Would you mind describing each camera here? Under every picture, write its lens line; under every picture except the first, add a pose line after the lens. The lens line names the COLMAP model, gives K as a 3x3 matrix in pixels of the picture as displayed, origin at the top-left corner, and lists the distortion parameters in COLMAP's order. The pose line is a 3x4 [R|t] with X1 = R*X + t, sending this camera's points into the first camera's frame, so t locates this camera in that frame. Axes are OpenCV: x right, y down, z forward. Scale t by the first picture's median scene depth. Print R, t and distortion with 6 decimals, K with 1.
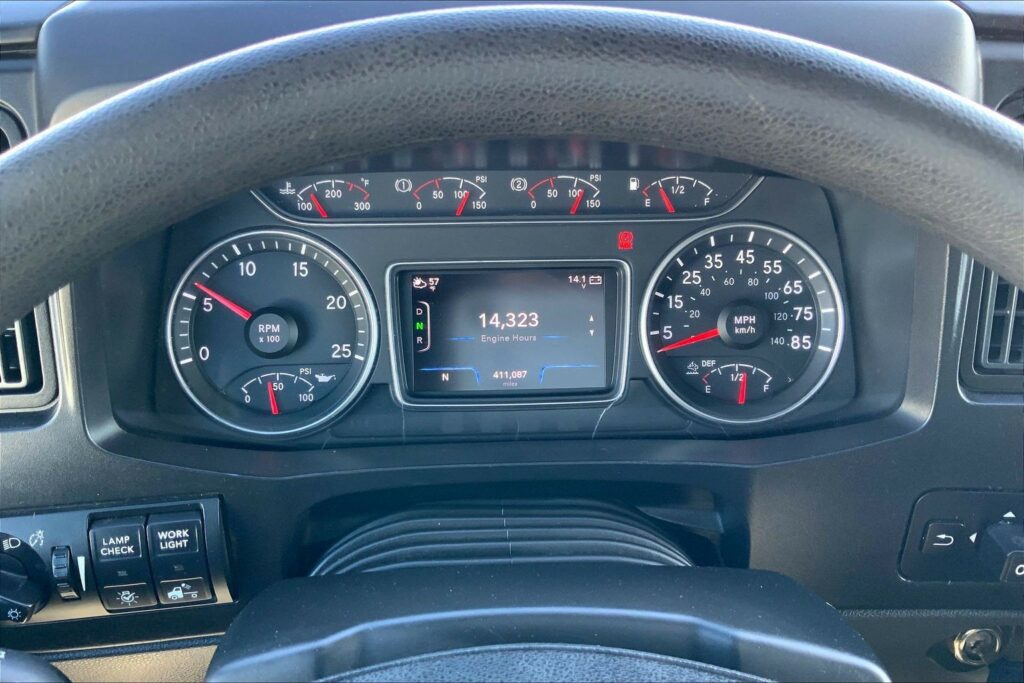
lens RADIAL K [[865.0, 0, 512.0], [0, 865.0, 341.5], [0, 0, 1]] dist [0.110394, -0.219182]
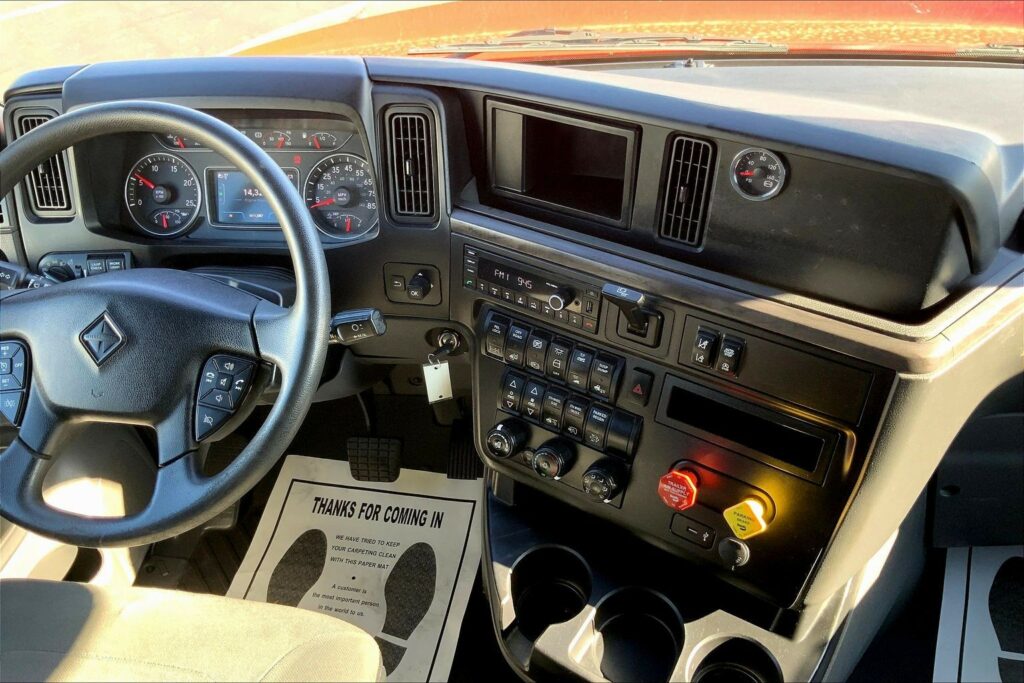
lens RADIAL K [[858.1, 0, 512.0], [0, 858.1, 341.5], [0, 0, 1]] dist [0.142460, -0.286568]
pose [[0.976546, 0.056856, -0.207667, 1.230227], [-0.039708, 0.995518, 0.085831, 0.153161], [0.211616, -0.075572, 0.974427, -1.241859]]
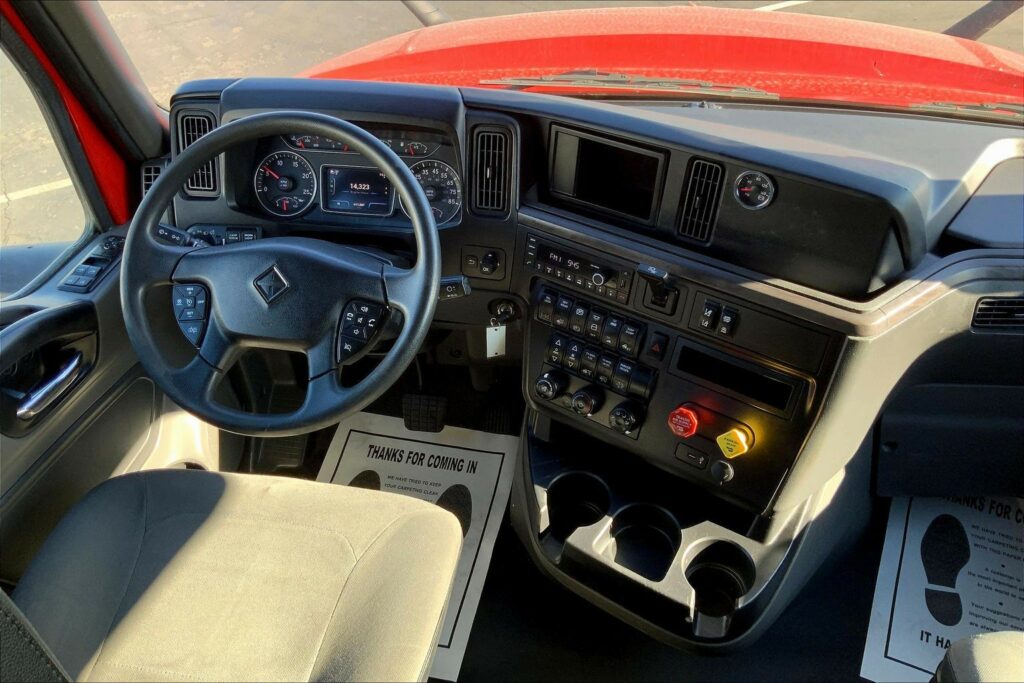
lens RADIAL K [[862.0, 0, 512.0], [0, 862.0, 341.5], [0, 0, 1]] dist [0.174388, -0.395386]
pose [[0.977376, 0.102296, -0.185124, 1.163419], [-0.092007, 0.993740, 0.063366, 0.279183], [0.190447, -0.044899, 0.980670, -1.962591]]
